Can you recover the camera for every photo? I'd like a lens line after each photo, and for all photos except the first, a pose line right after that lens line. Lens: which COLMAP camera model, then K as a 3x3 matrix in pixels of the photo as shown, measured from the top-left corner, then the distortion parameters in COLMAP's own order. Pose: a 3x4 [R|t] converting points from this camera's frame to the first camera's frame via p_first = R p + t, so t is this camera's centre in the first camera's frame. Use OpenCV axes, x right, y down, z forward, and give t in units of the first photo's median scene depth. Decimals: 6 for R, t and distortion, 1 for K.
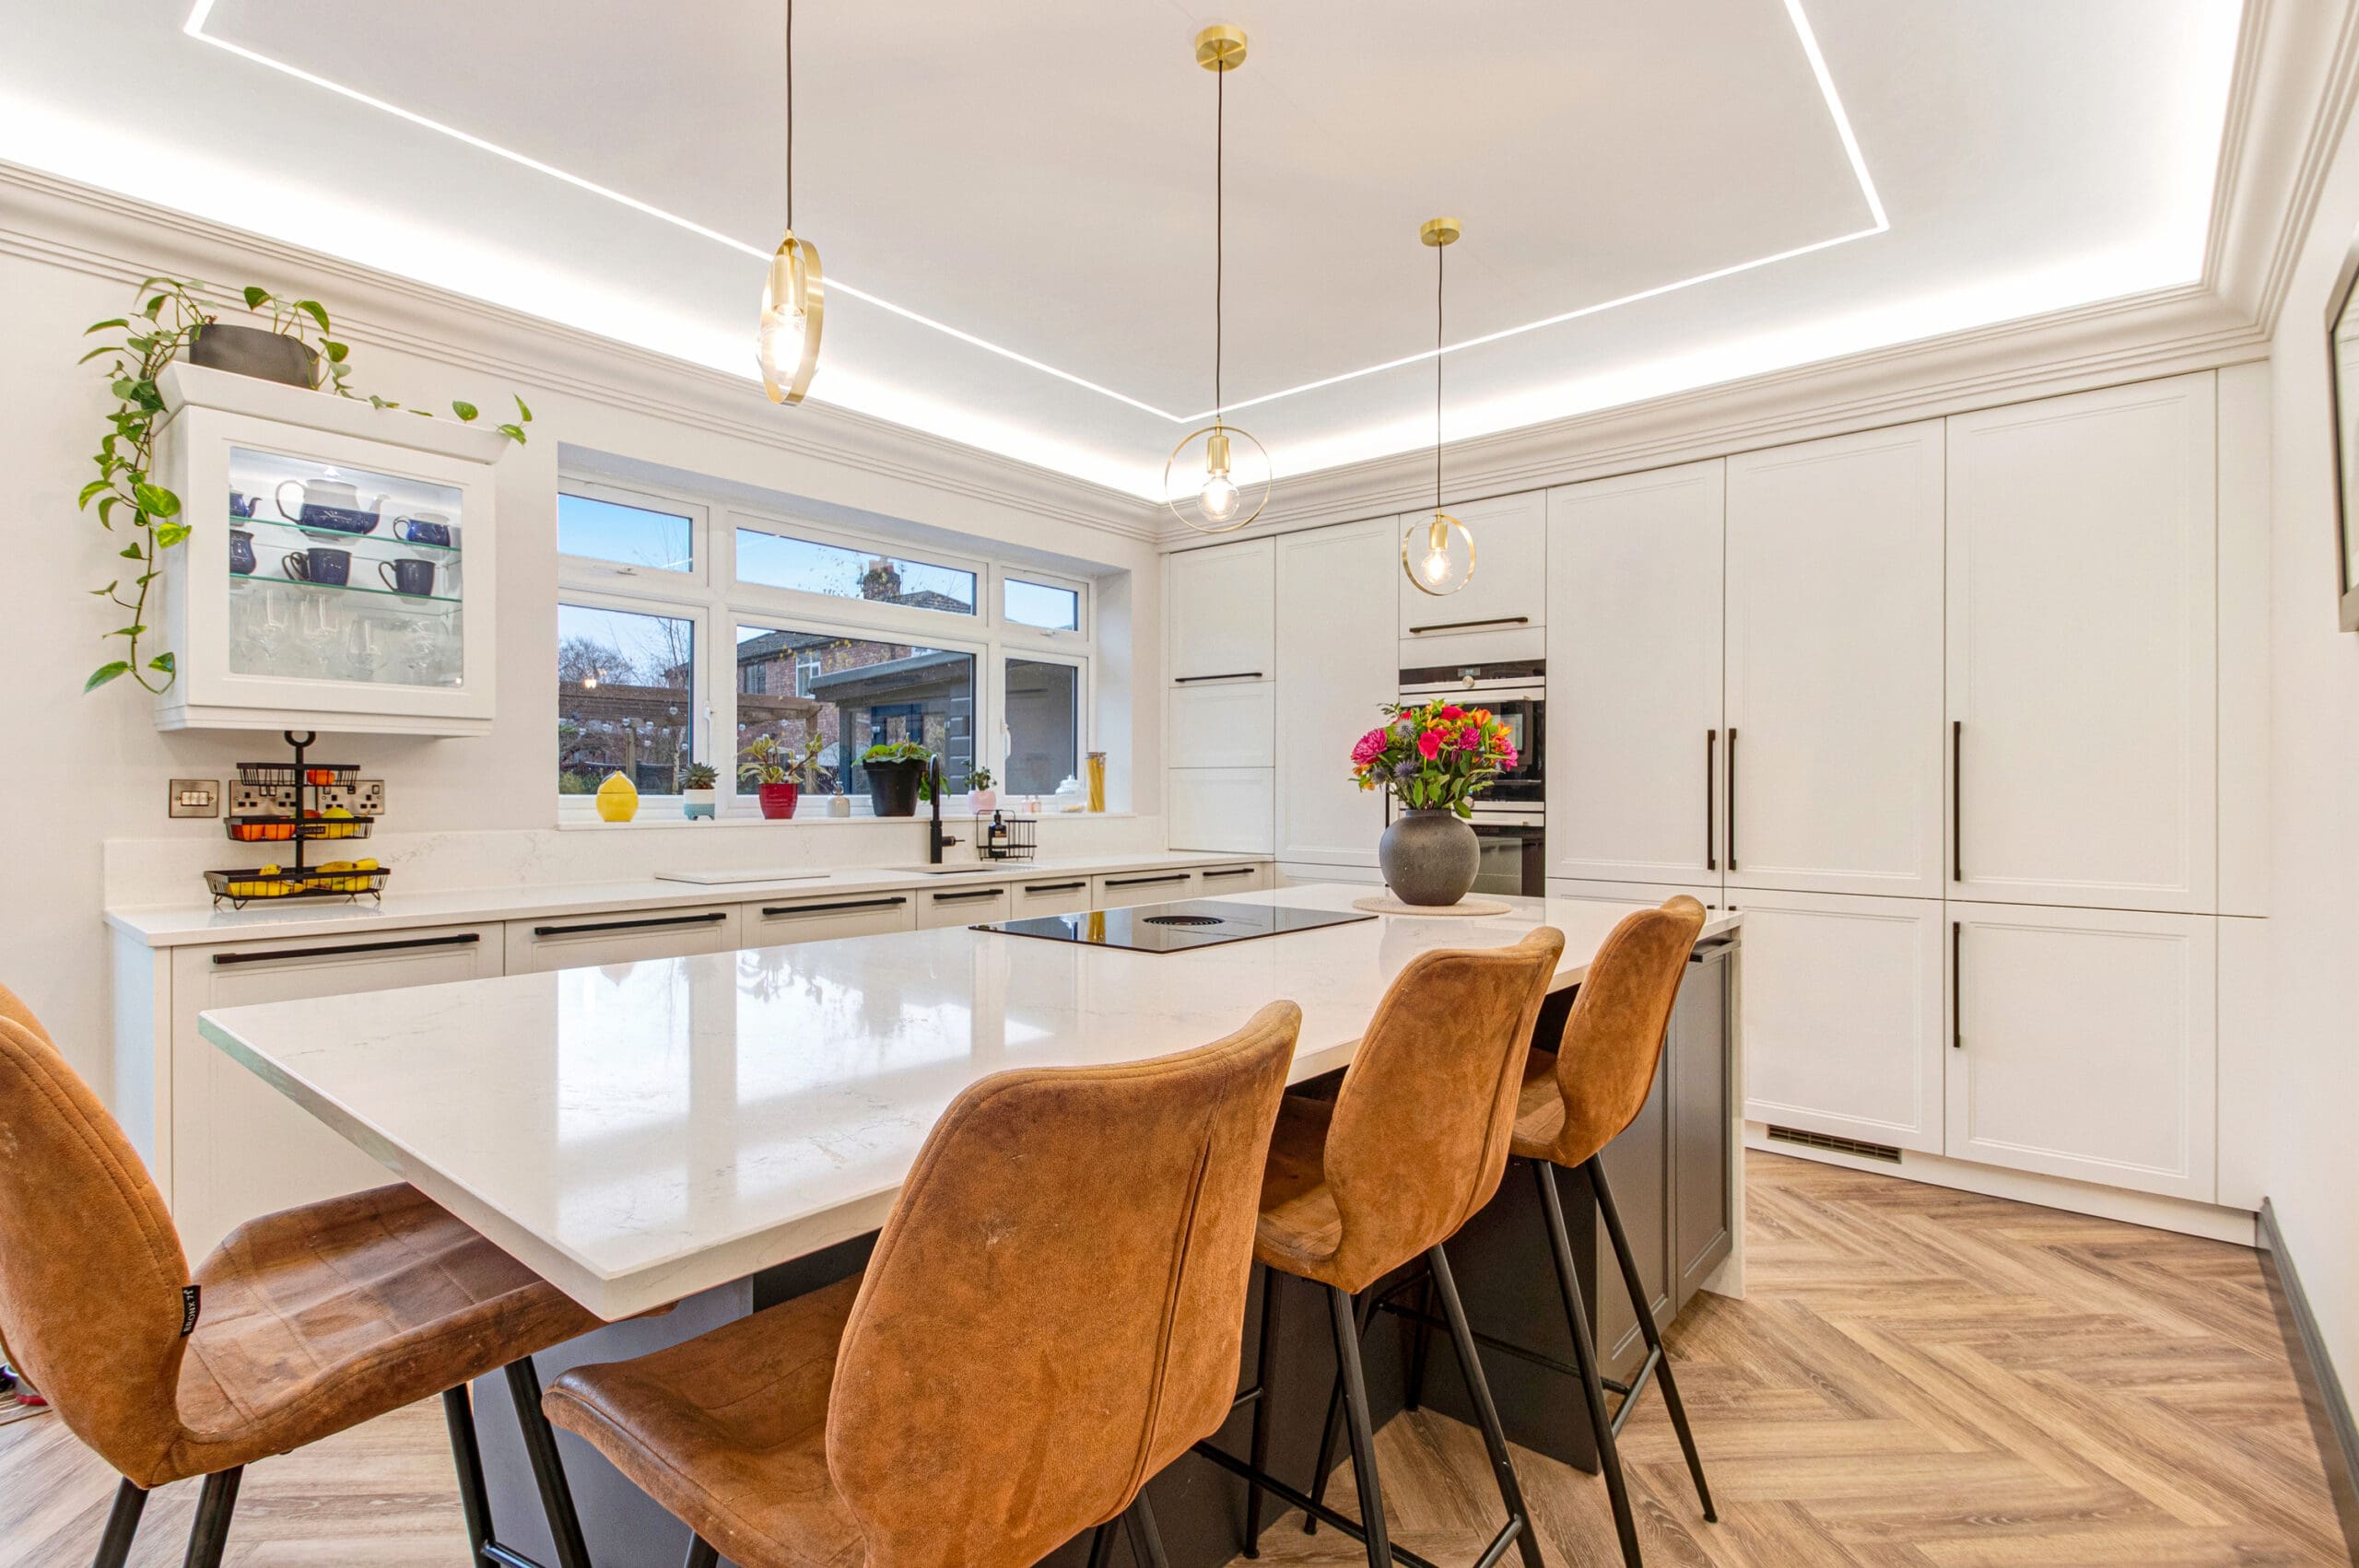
lens RADIAL K [[1121.3, 0, 1108.3], [0, 1121.3, 790.6], [0, 0, 1]] dist [0.014565, -0.000091]
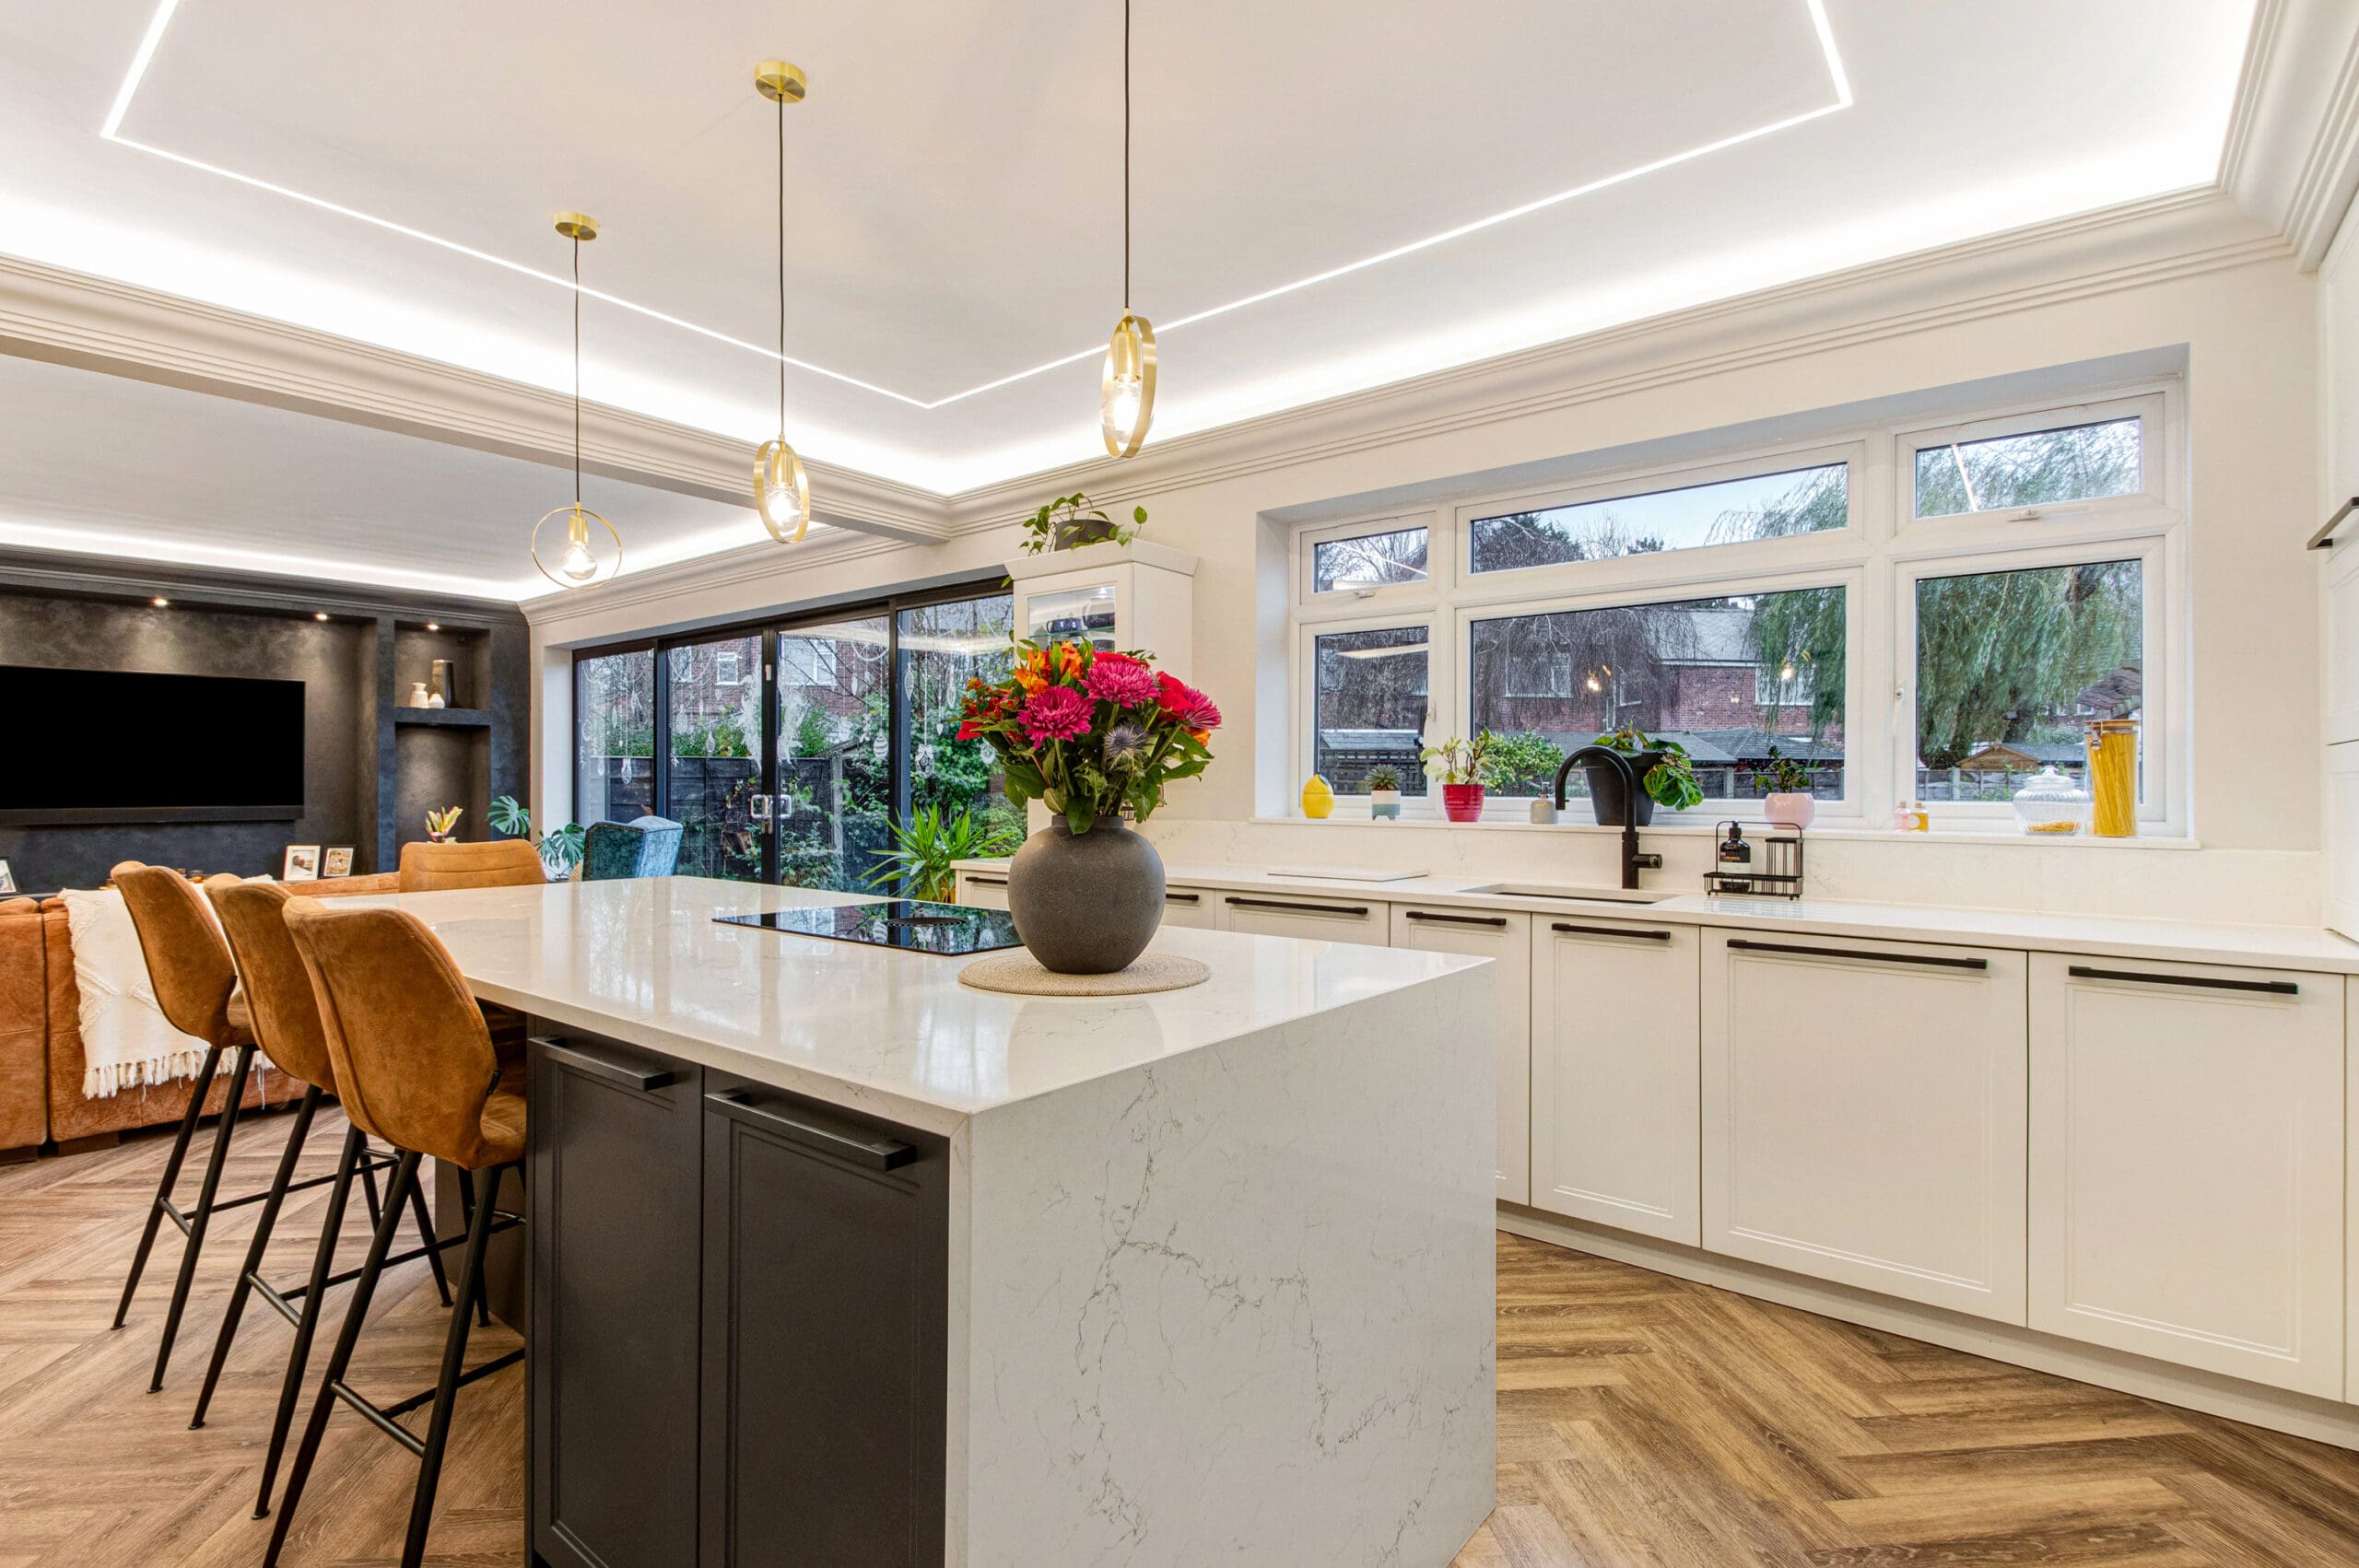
lens RADIAL K [[1121.3, 0, 1168.9], [0, 1121.3, 785.8], [0, 0, 1]] dist [0.014565, -0.000091]
pose [[0.050031, -0.006816, -0.998724, 0.597508], [-0.005285, 0.999961, -0.007090, 0.002893], [0.998734, 0.005633, 0.049993, 0.668012]]
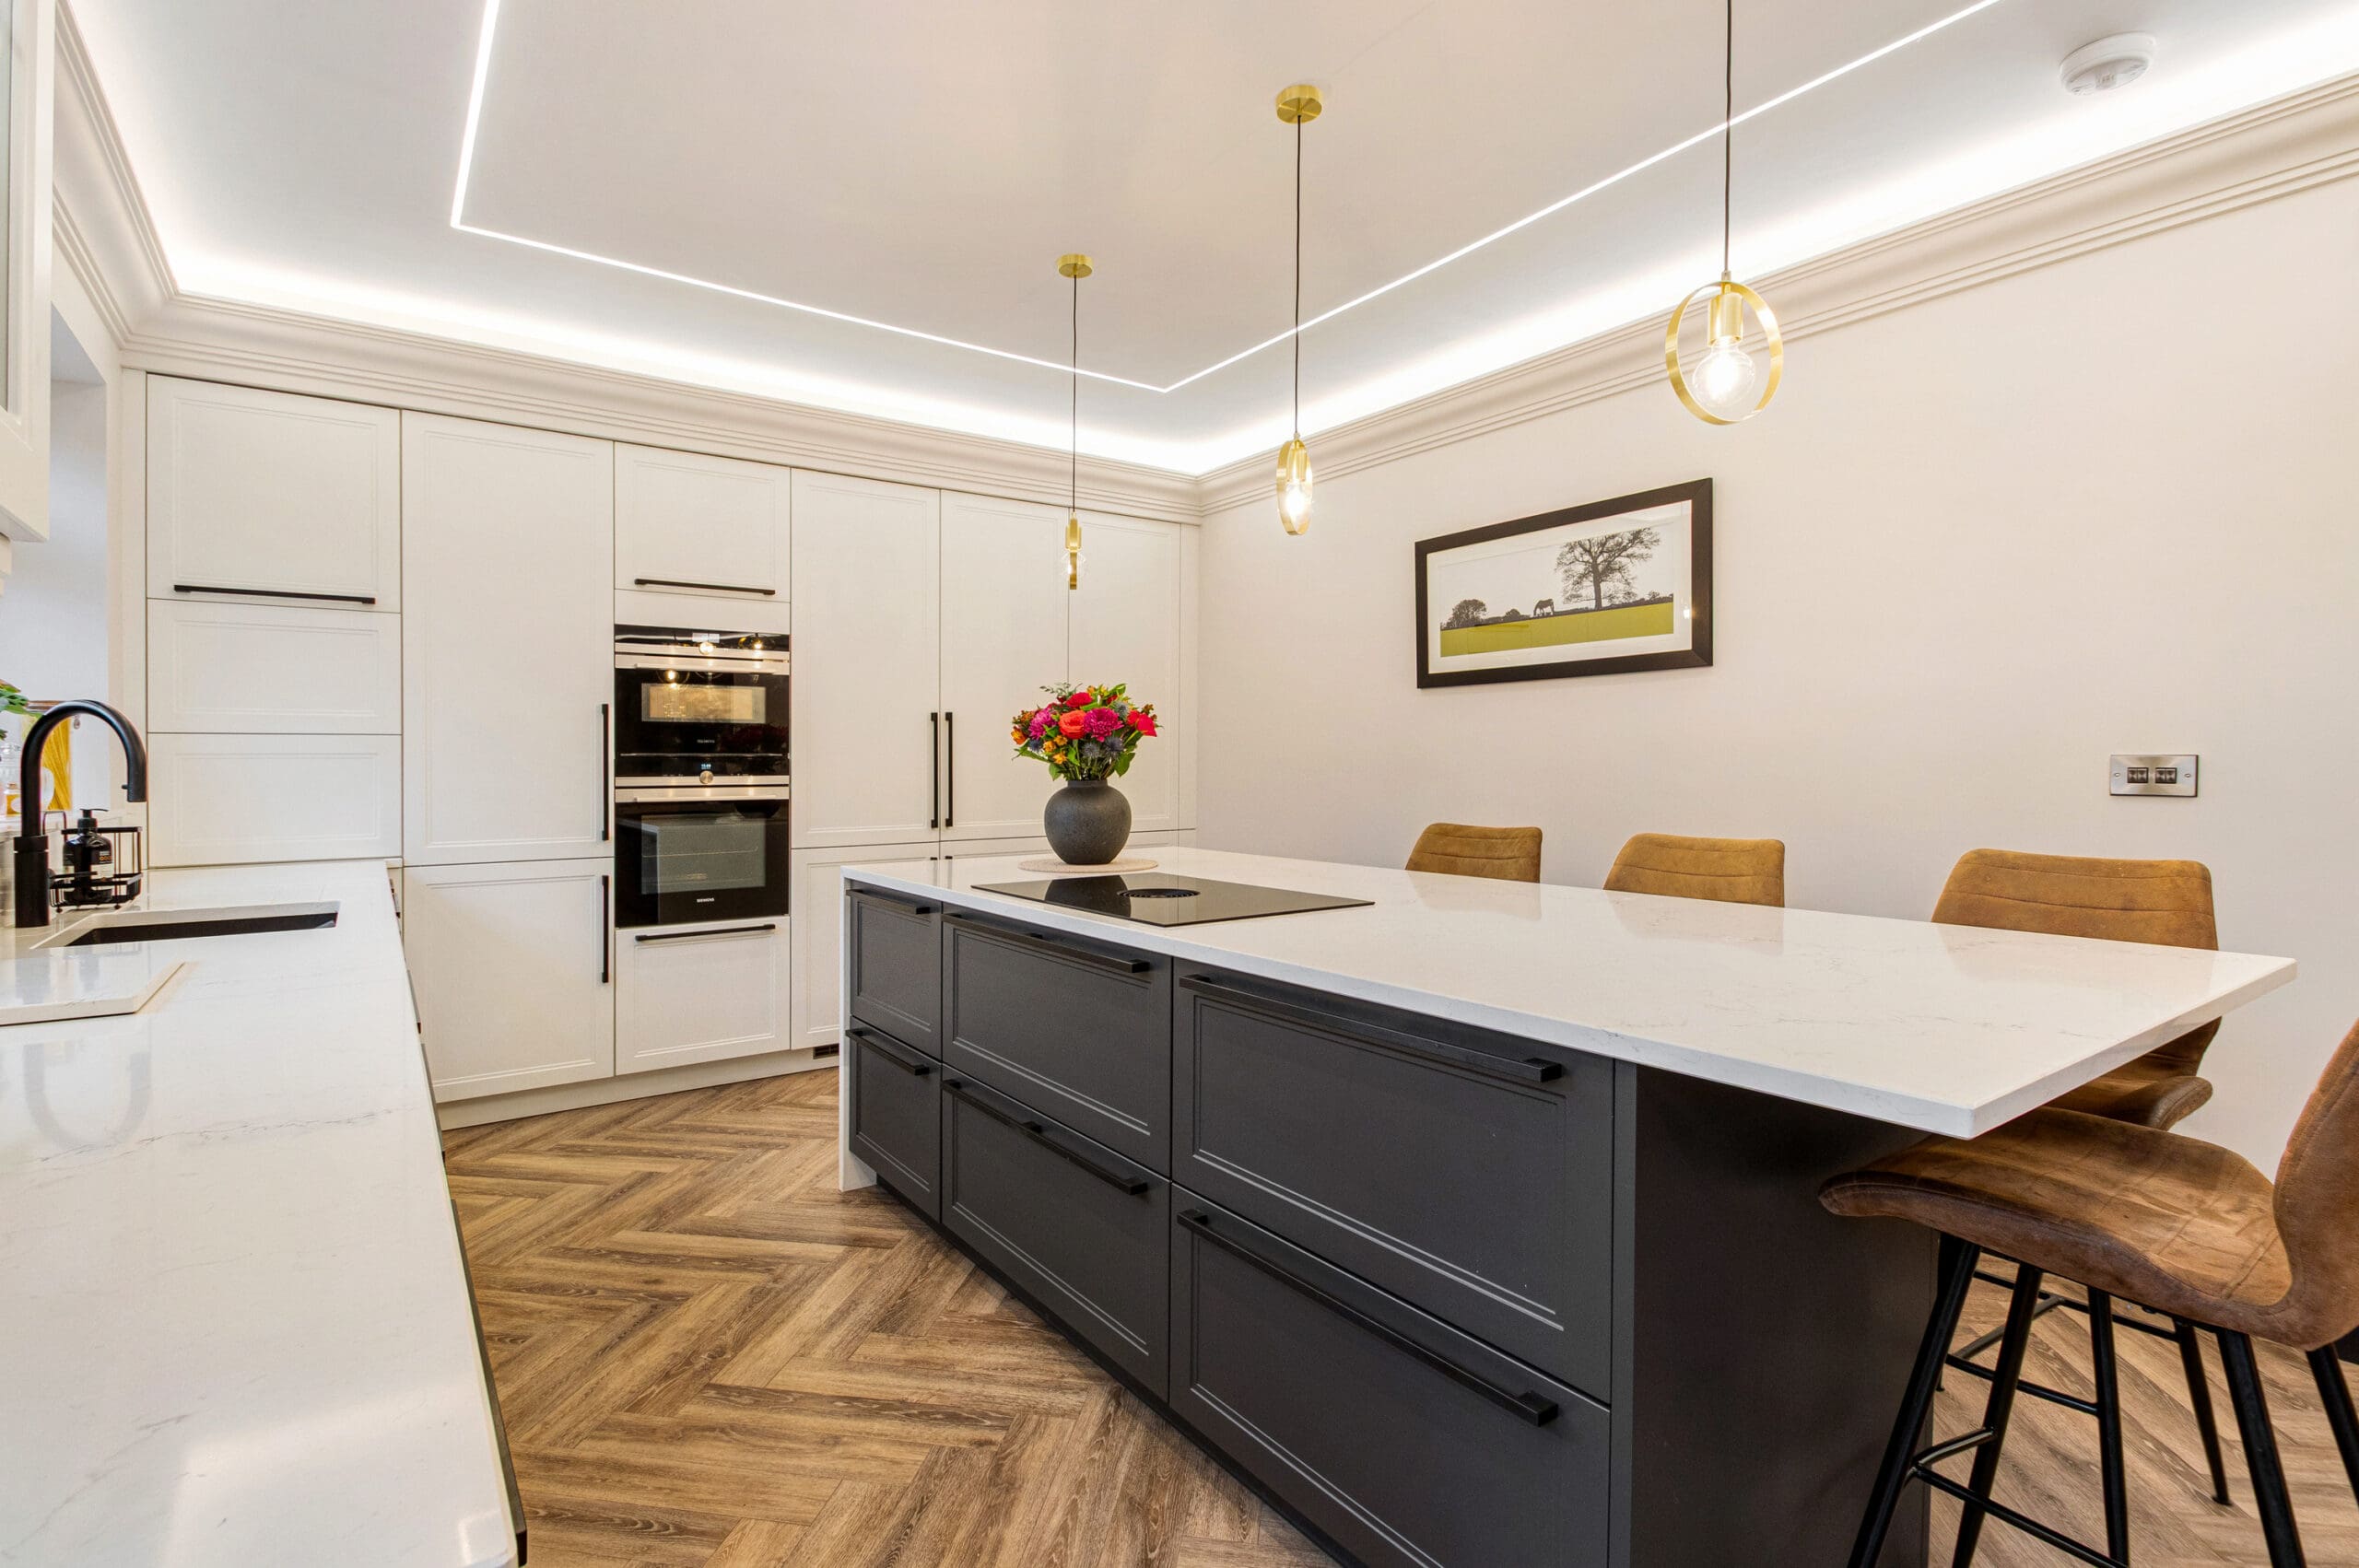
lens RADIAL K [[1081.4, 0, 1167.1], [0, 1081.4, 770.6], [0, 0, 1]] dist [-0.001163, 0.000024]
pose [[0.233931, -0.013225, 0.972163, -0.484931], [0.006831, 0.999905, 0.011958, -0.003180], [-0.972229, 0.003843, 0.233999, 0.439118]]
